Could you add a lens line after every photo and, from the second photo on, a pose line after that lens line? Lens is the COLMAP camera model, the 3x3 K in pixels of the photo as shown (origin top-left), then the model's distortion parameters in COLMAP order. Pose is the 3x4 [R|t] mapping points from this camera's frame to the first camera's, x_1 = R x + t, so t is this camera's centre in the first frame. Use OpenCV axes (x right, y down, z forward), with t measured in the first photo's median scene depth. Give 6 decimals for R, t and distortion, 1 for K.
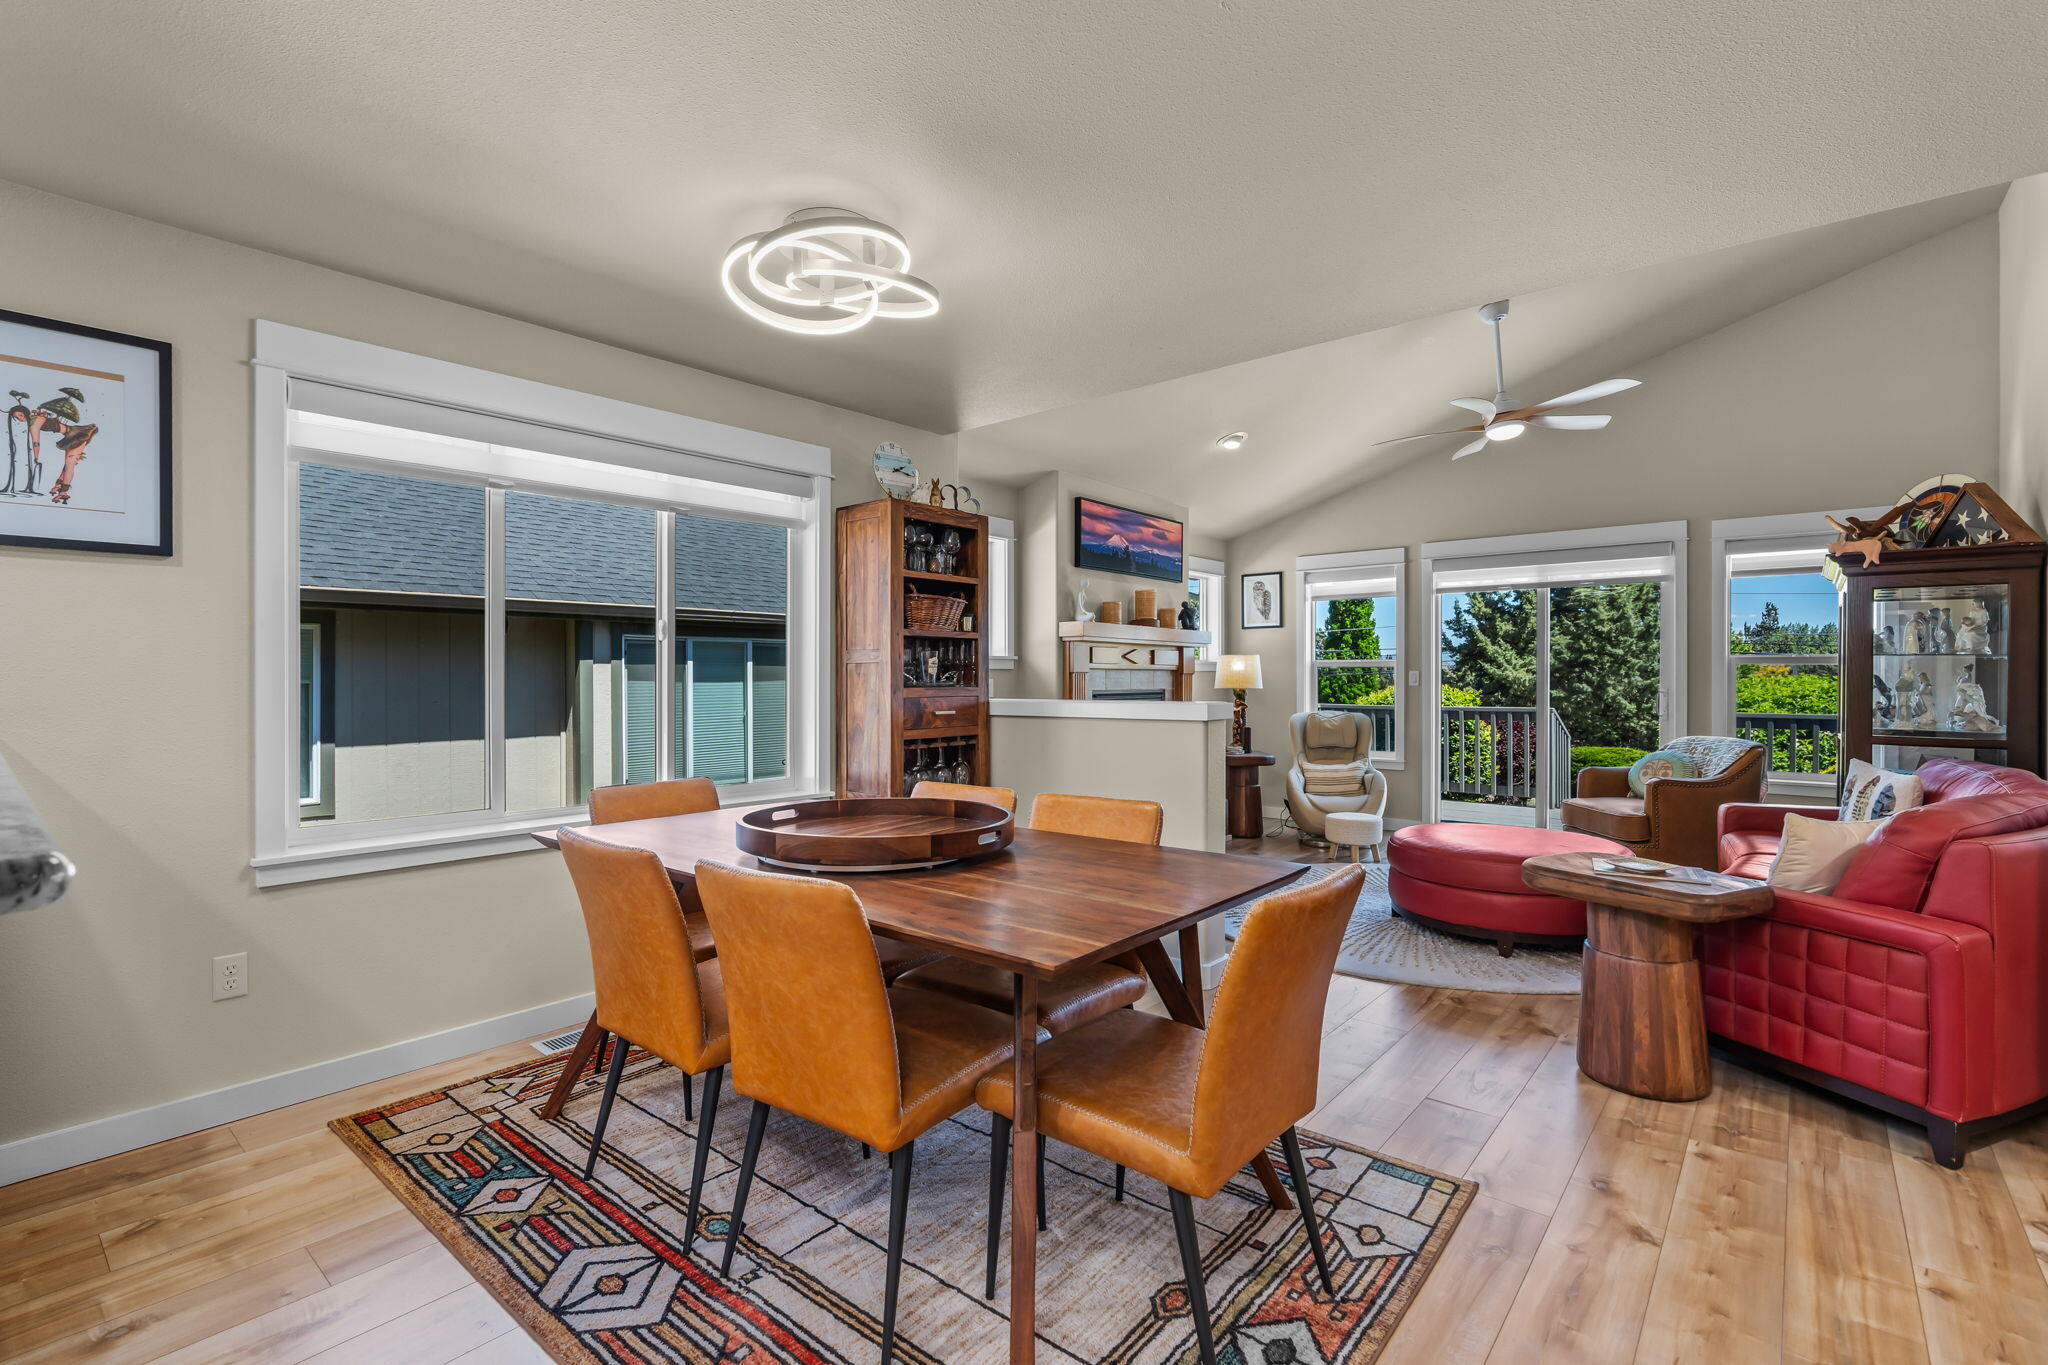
lens RADIAL K [[921.3, 0, 1018.3], [0, 921.3, 680.4], [0, 0, 1]] dist [-0.009672, 0.000447]
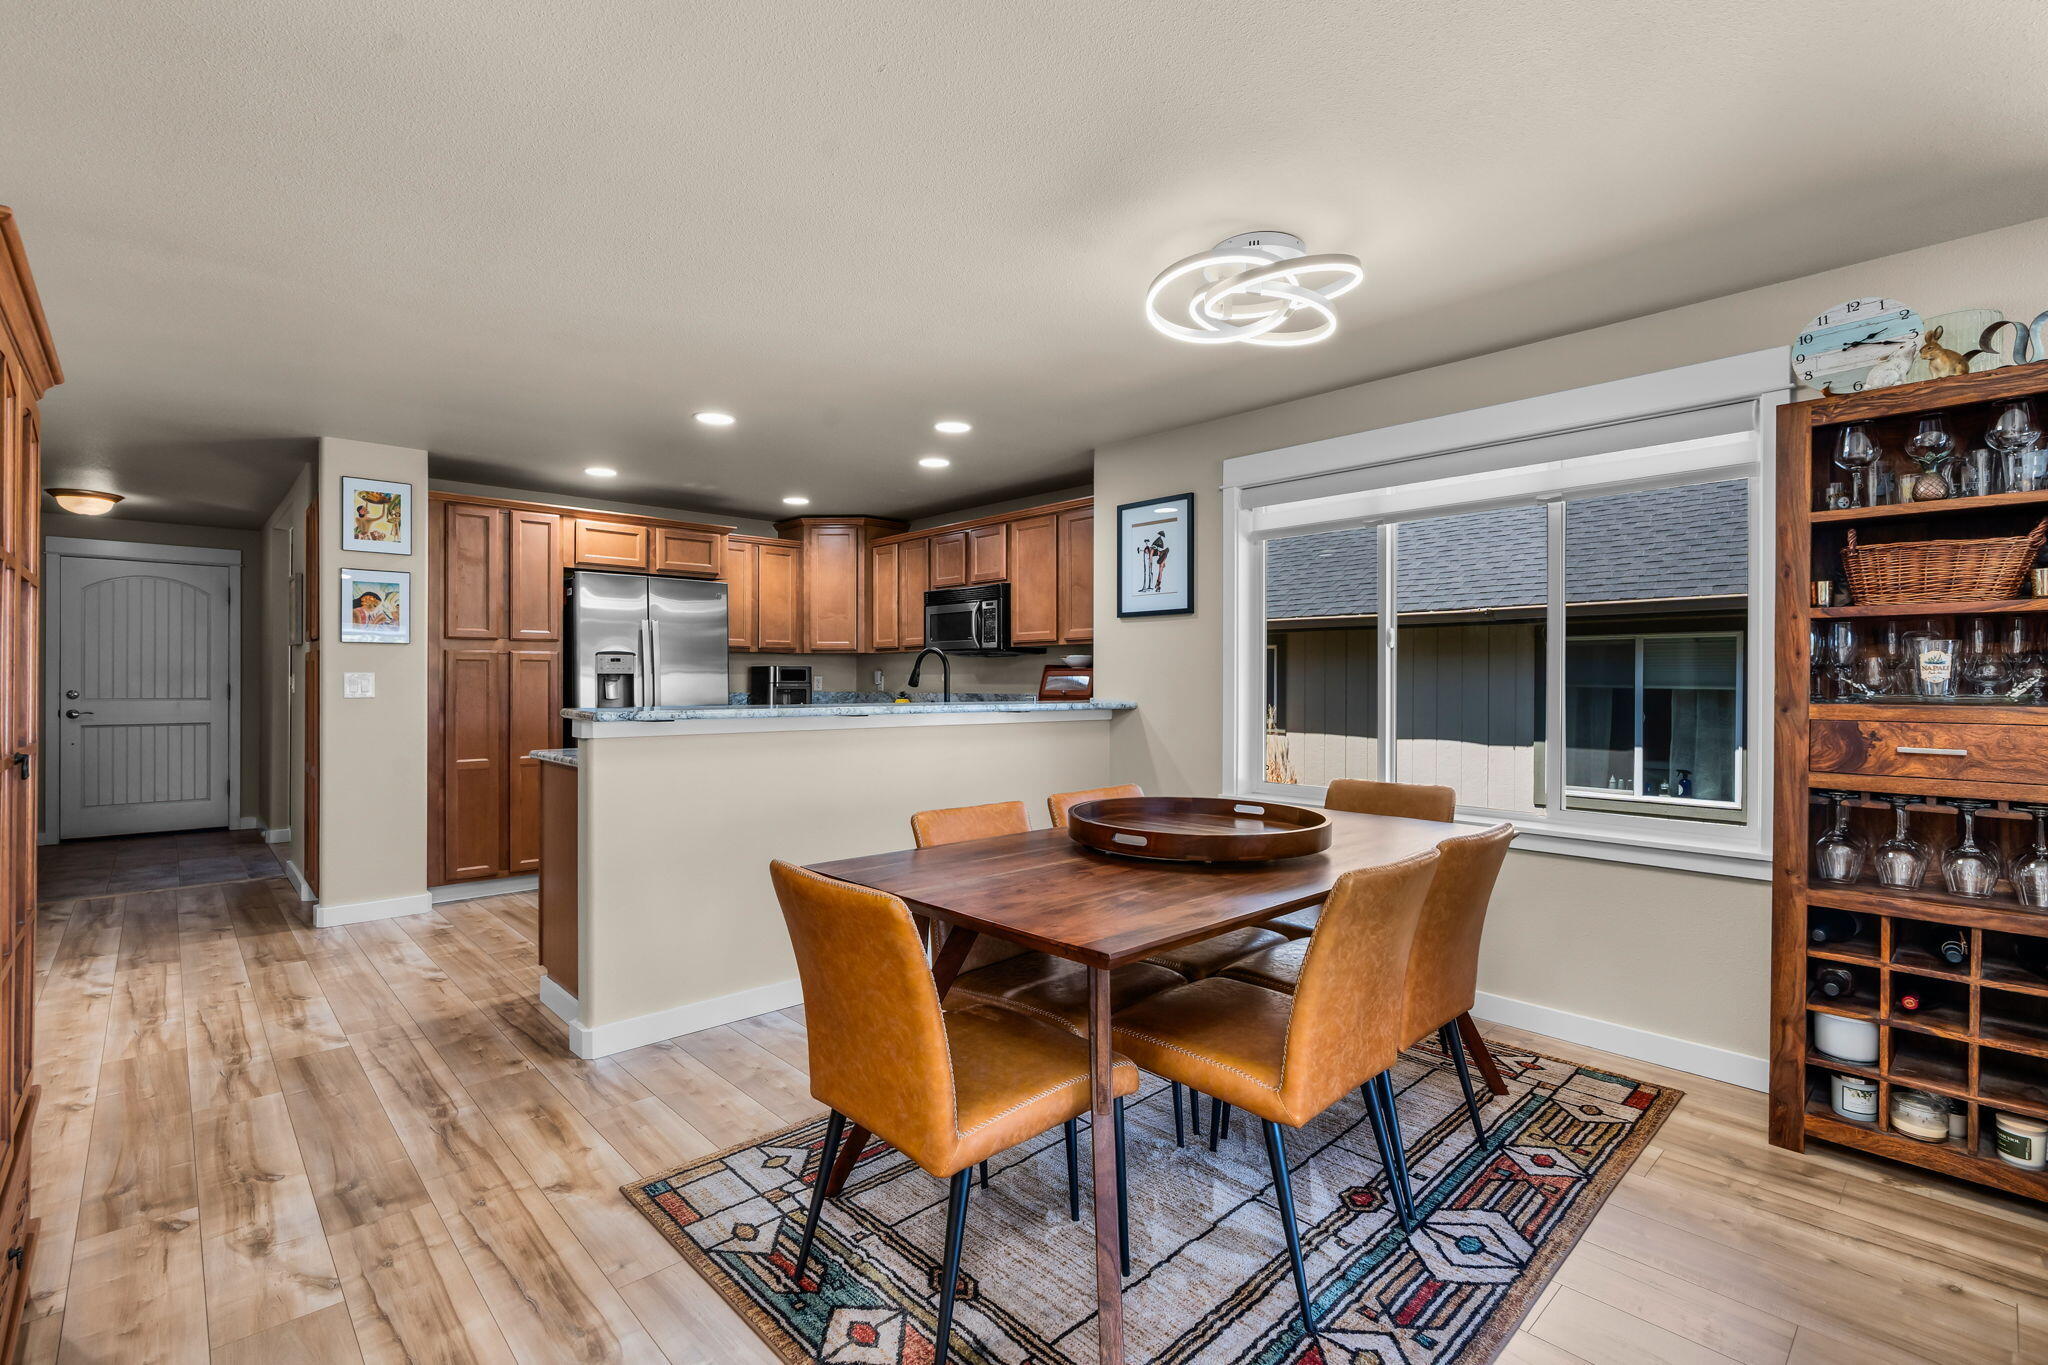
lens RADIAL K [[921.3, 0, 1018.3], [0, 921.3, 680.4], [0, 0, 1]] dist [-0.009672, 0.000447]
pose [[-0.109603, 0.000737, -0.993975, 0.371297], [-0.008242, 0.999965, 0.001650, -0.002644], [0.993941, 0.008373, -0.109593, 0.367245]]
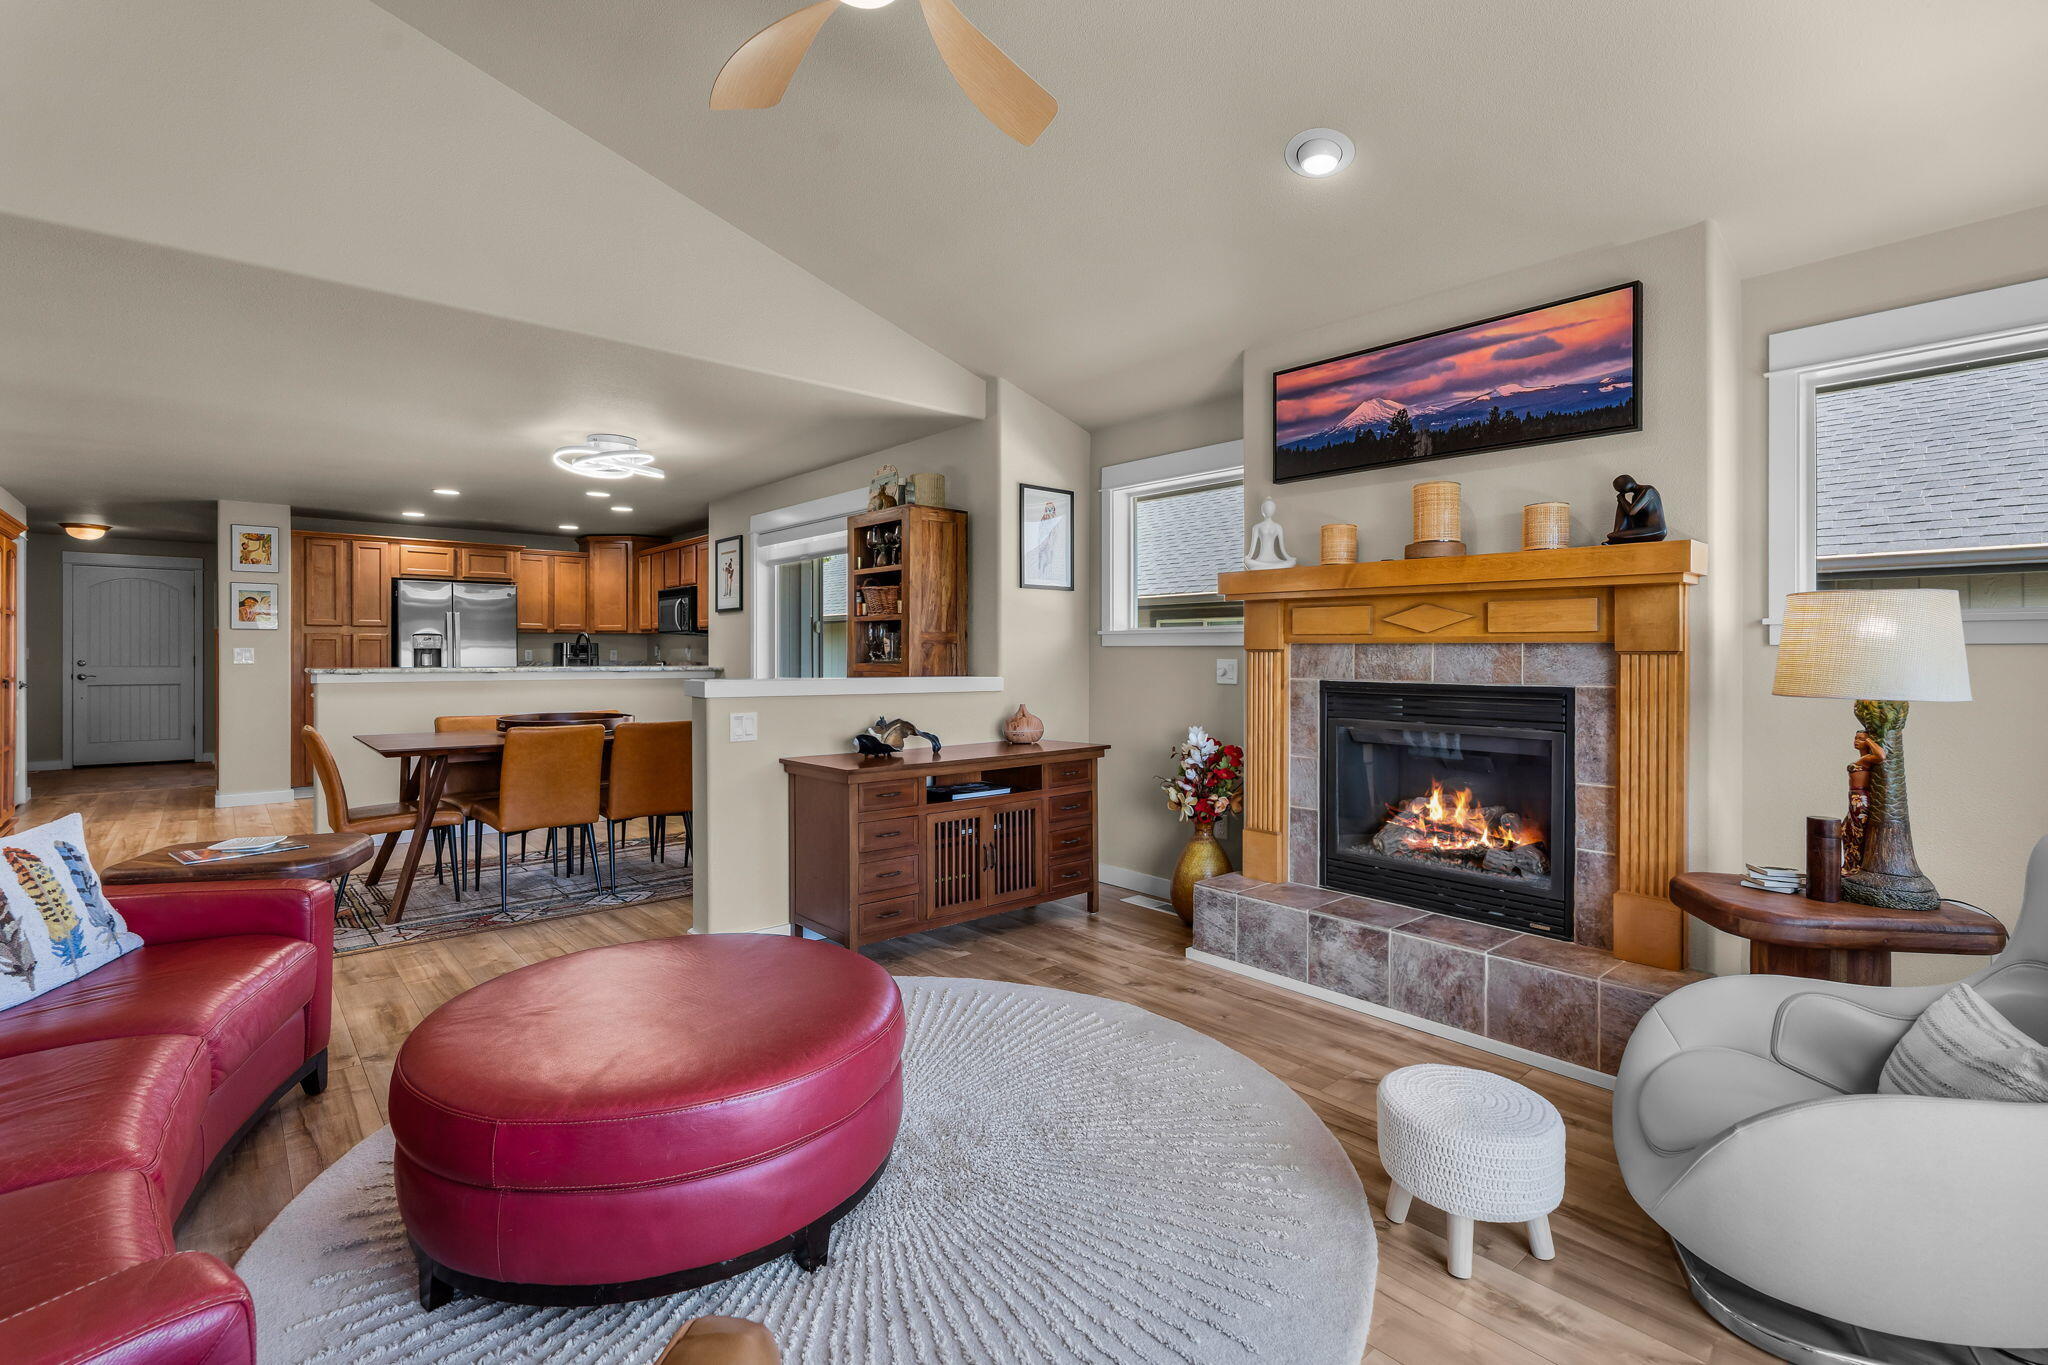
lens RADIAL K [[932.2, 0, 1028.2], [0, 932.2, 654.7], [0, 0, 1]] dist [-0.008945, 0.000503]
pose [[-0.139746, 0.002018, -0.990185, 0.760919], [-0.007869, 0.999964, 0.003149, -0.006472], [0.990156, 0.008232, -0.139725, 0.968866]]
